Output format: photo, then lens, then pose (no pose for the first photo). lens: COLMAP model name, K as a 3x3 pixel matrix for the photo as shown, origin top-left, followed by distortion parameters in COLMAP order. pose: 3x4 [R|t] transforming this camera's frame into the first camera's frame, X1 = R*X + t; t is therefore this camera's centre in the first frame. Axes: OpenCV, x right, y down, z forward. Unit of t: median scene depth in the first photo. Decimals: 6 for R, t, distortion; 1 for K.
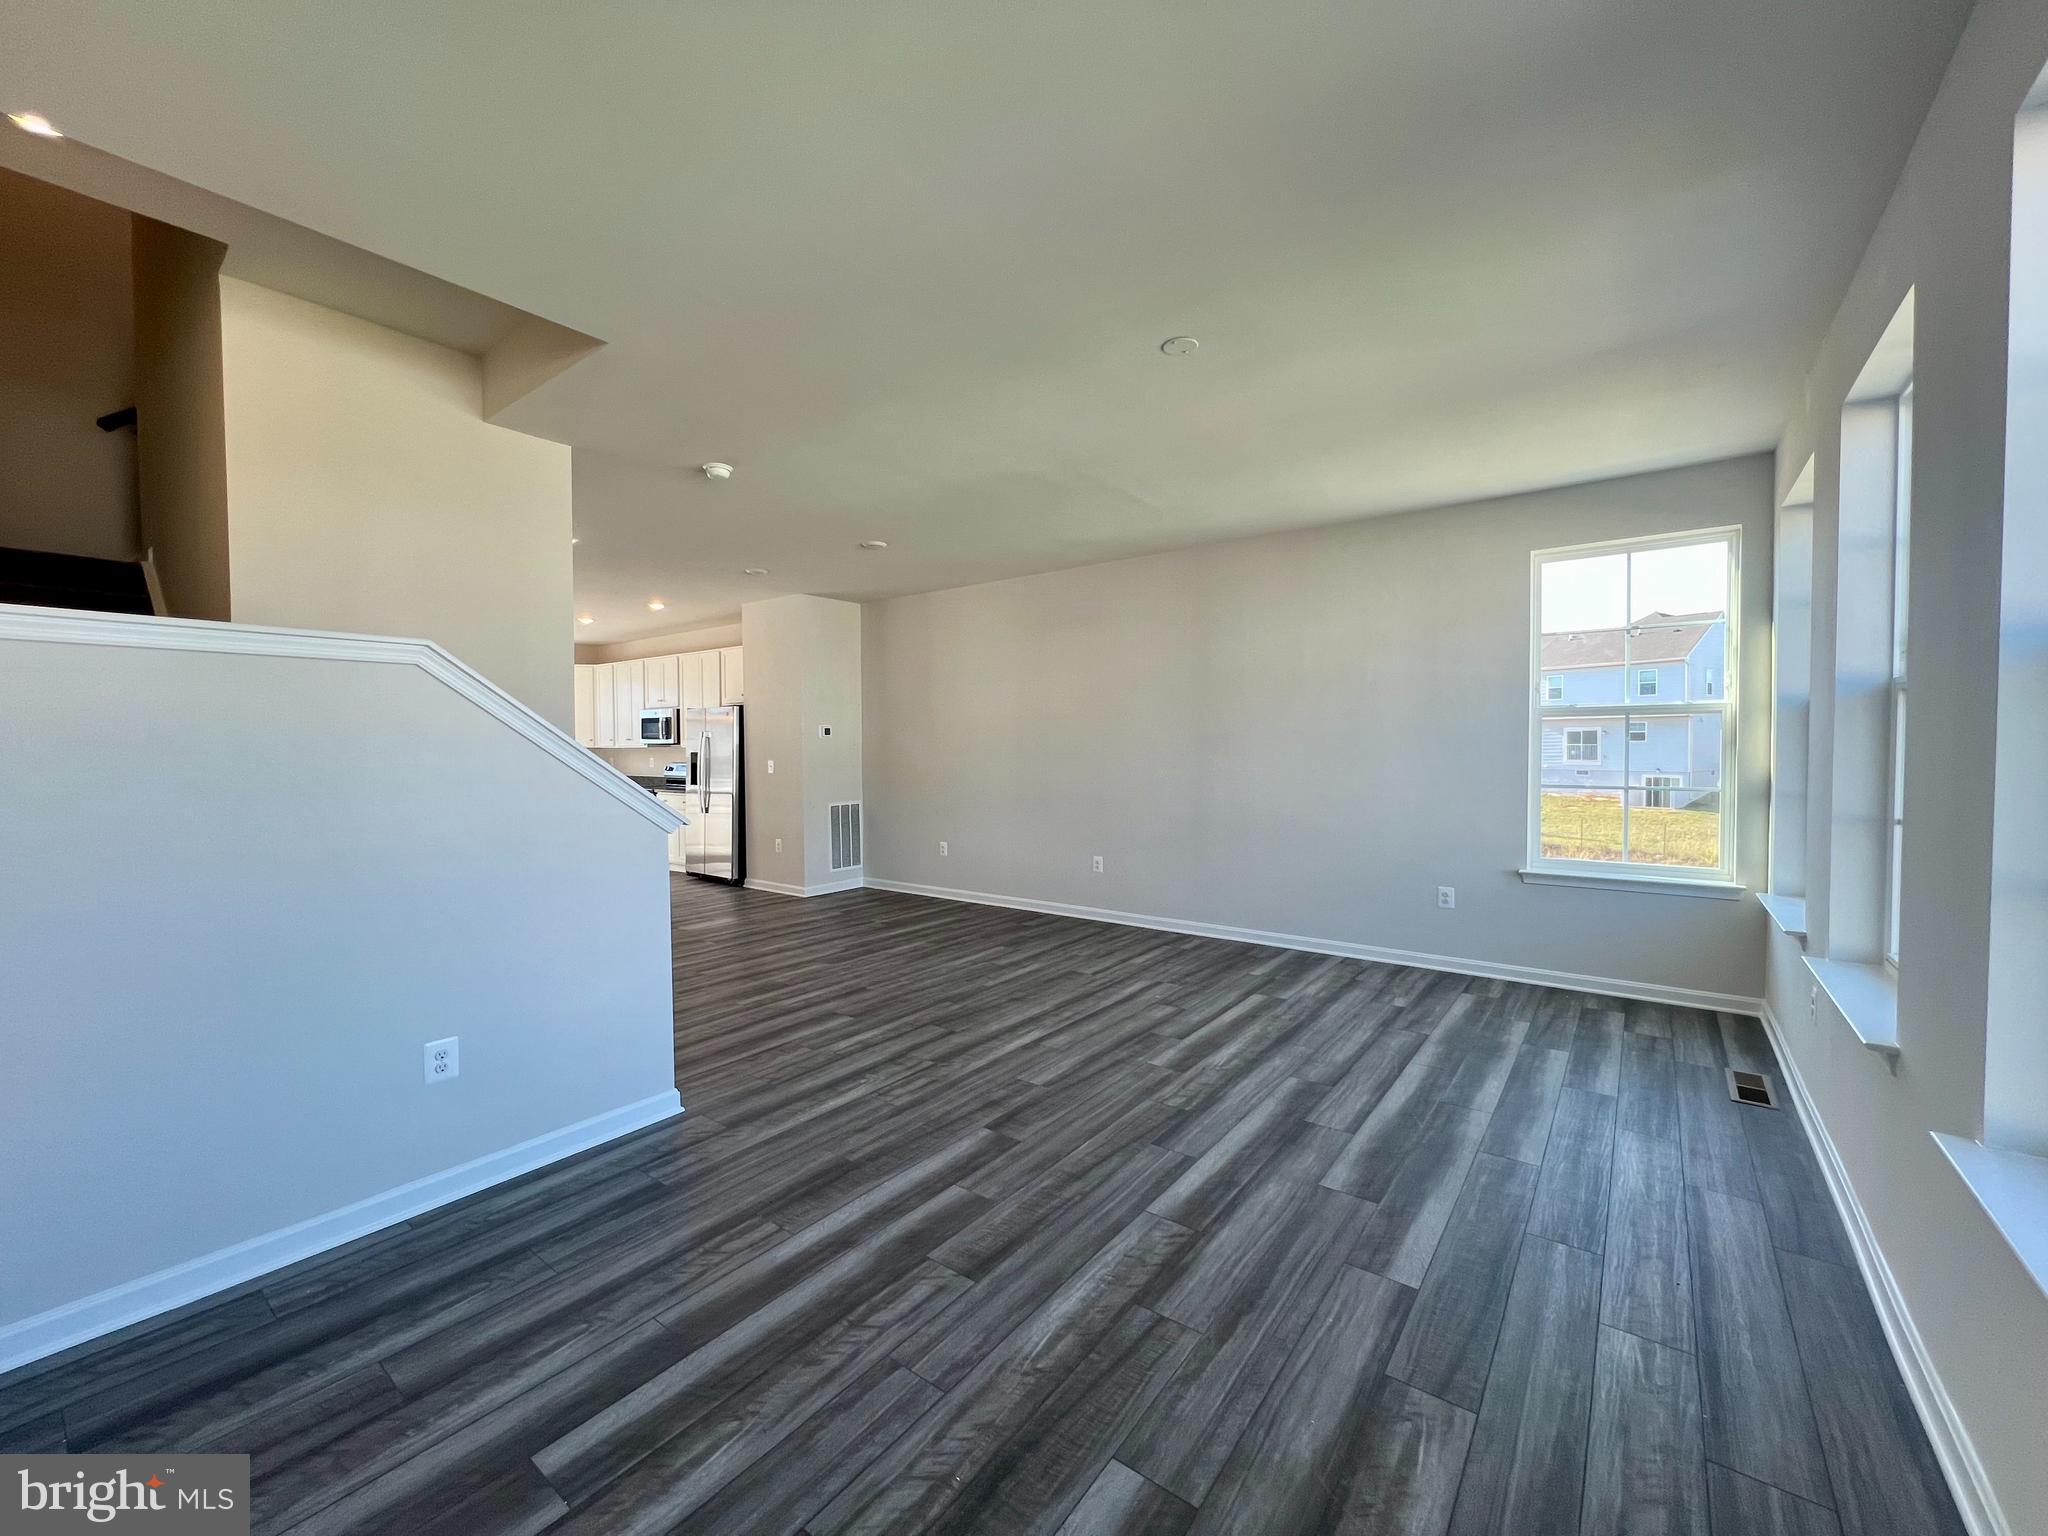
lens RADIAL K [[820.4, 0, 1020.6], [0, 820.4, 768.7], [0, 0, 1]] dist [-0.000216, 0.000184]
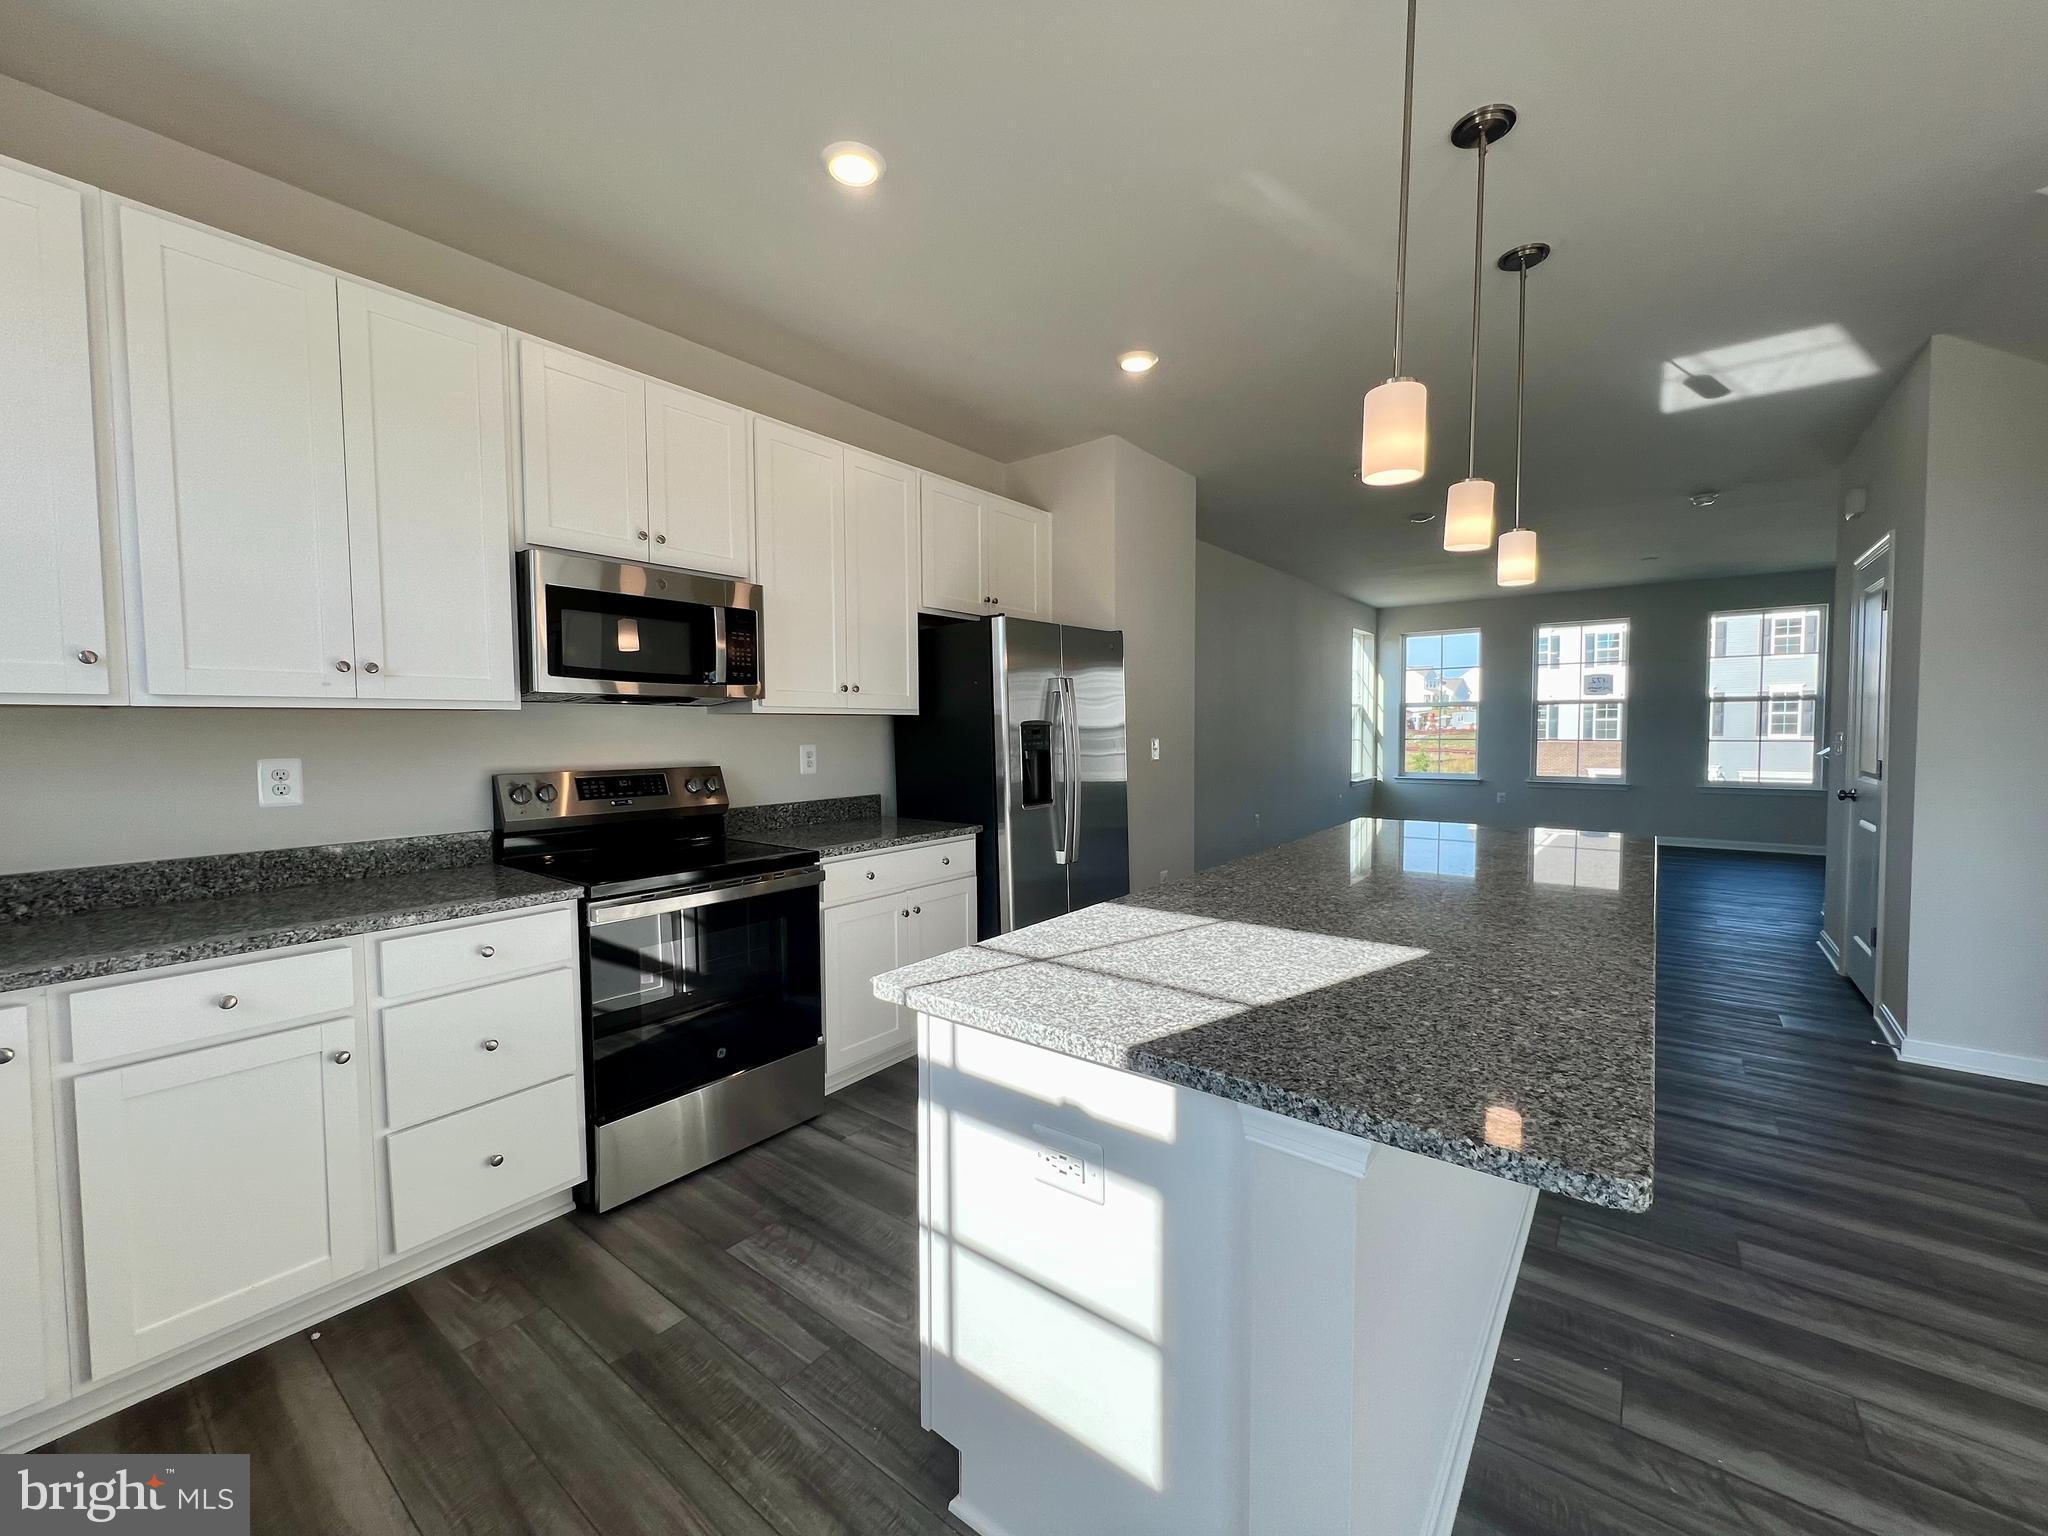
lens RADIAL K [[820.4, 0, 1020.6], [0, 820.4, 768.7], [0, 0, 1]] dist [-0.000216, 0.000184]
pose [[0.007945, -0.046000, 0.998910, -1.956730], [0.034434, 0.998362, 0.045701, -0.041891], [-0.999375, 0.034033, 0.009516, 2.407652]]
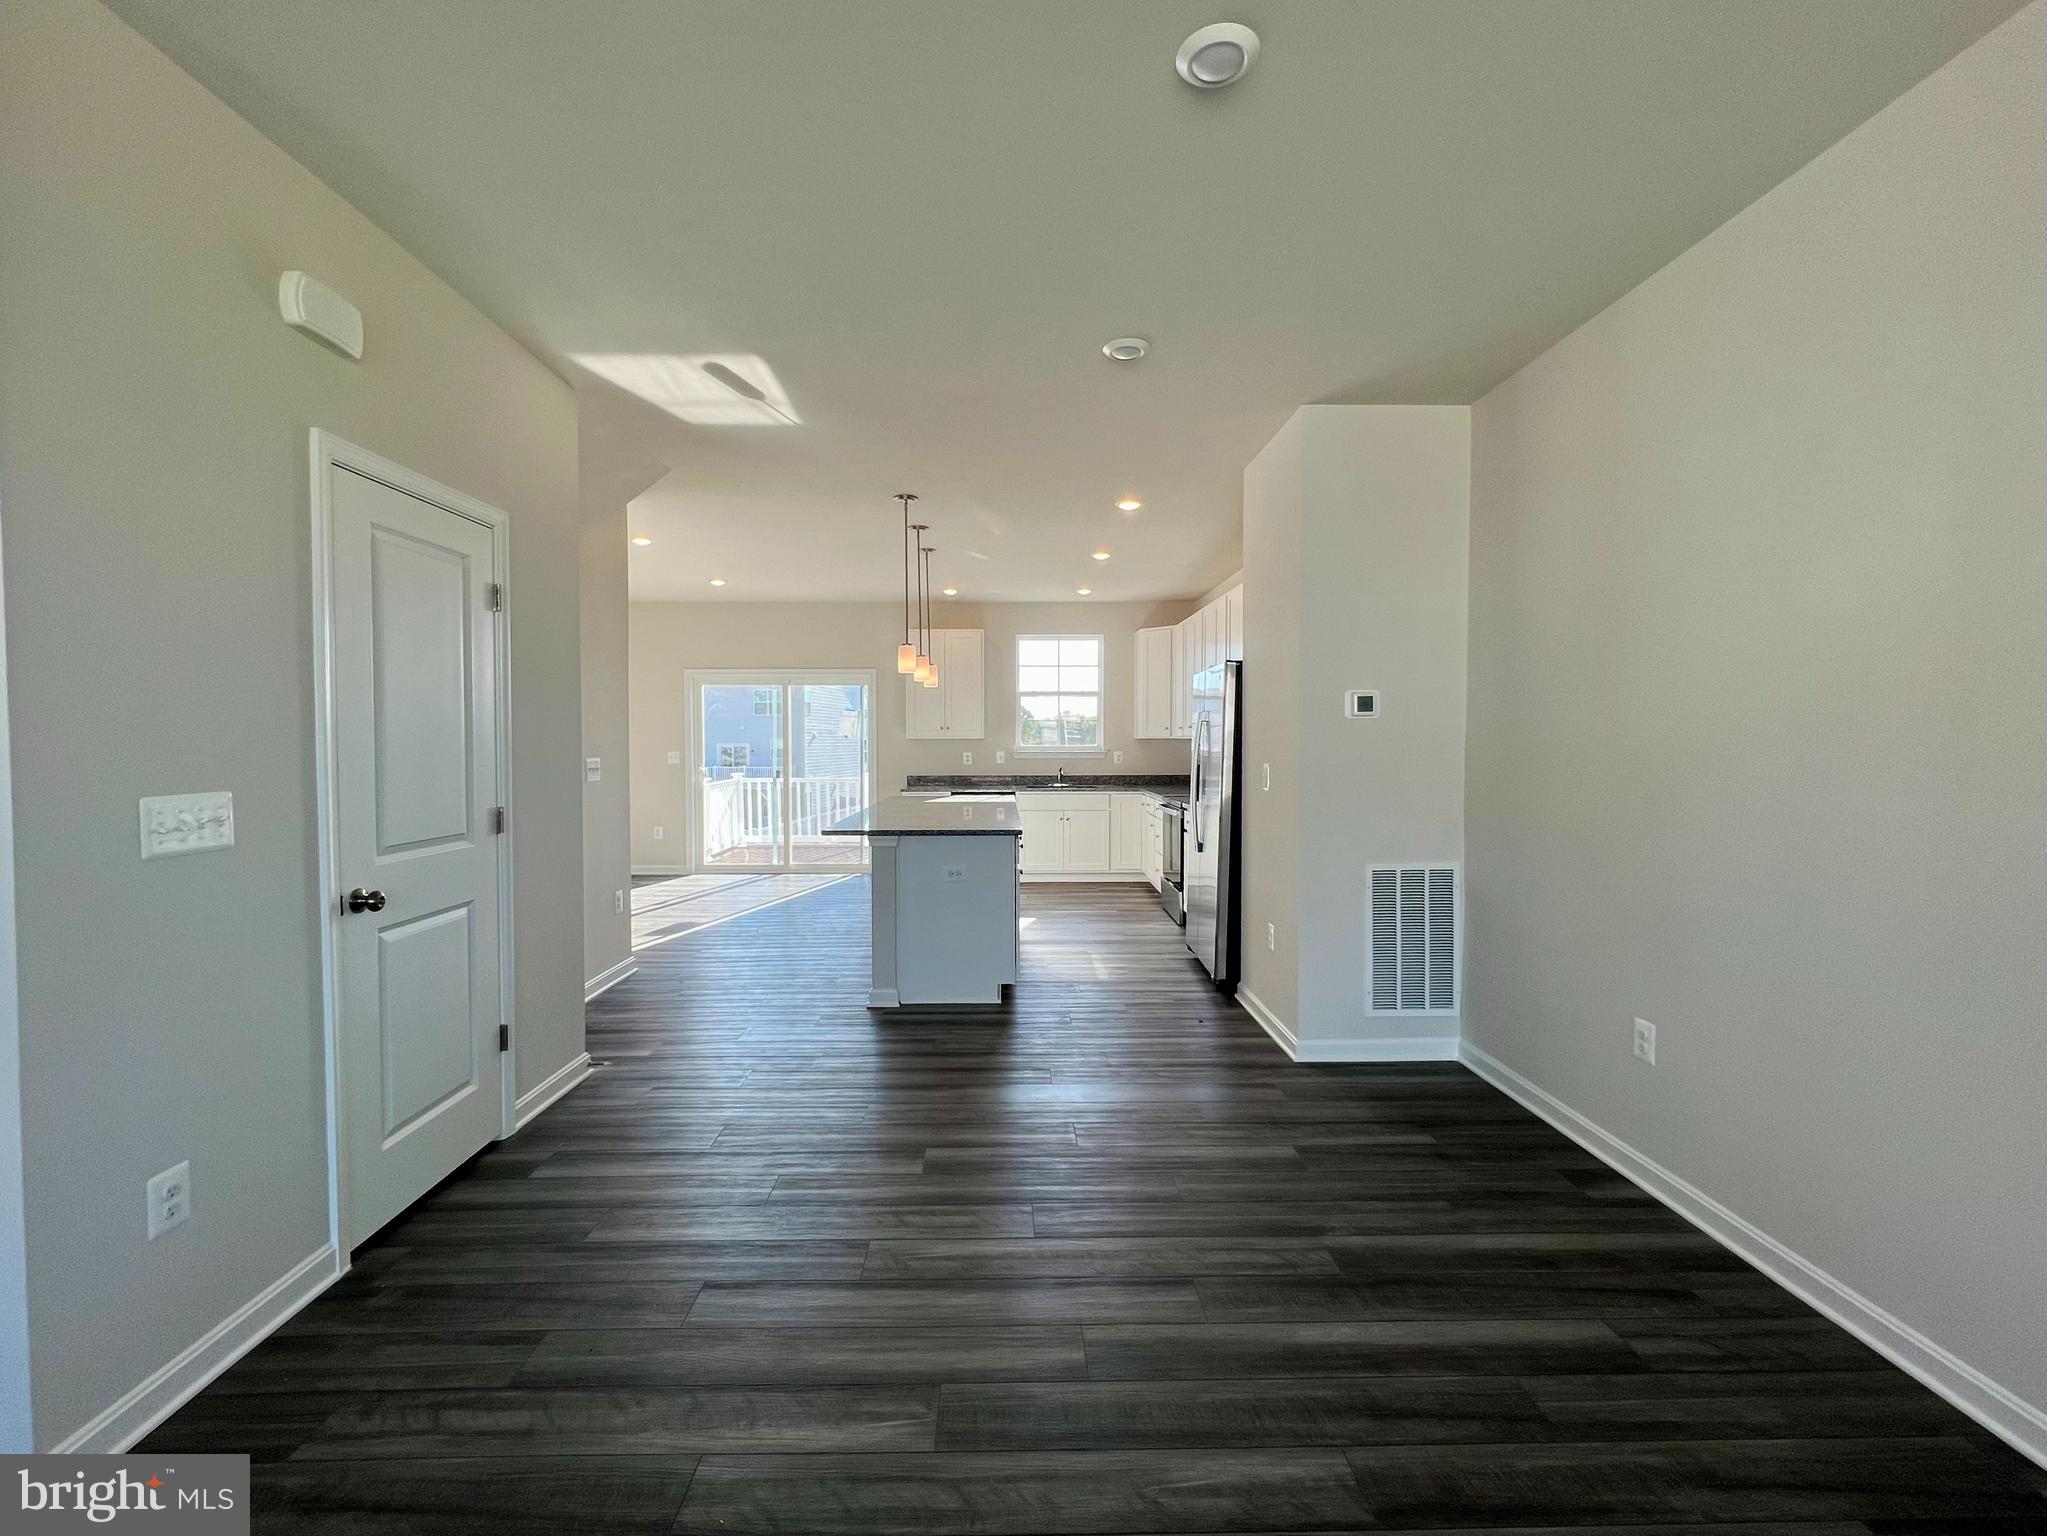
lens RADIAL K [[890.7, 0, 1019.8], [0, 890.7, 771.0], [0, 0, 1]] dist [0.002155, 0.000343]
pose [[0.622805, 0.032532, -0.781700, 0.062175], [-0.024760, 0.999454, 0.021867, -0.031578], [0.781985, 0.005737, 0.623271, 1.187174]]
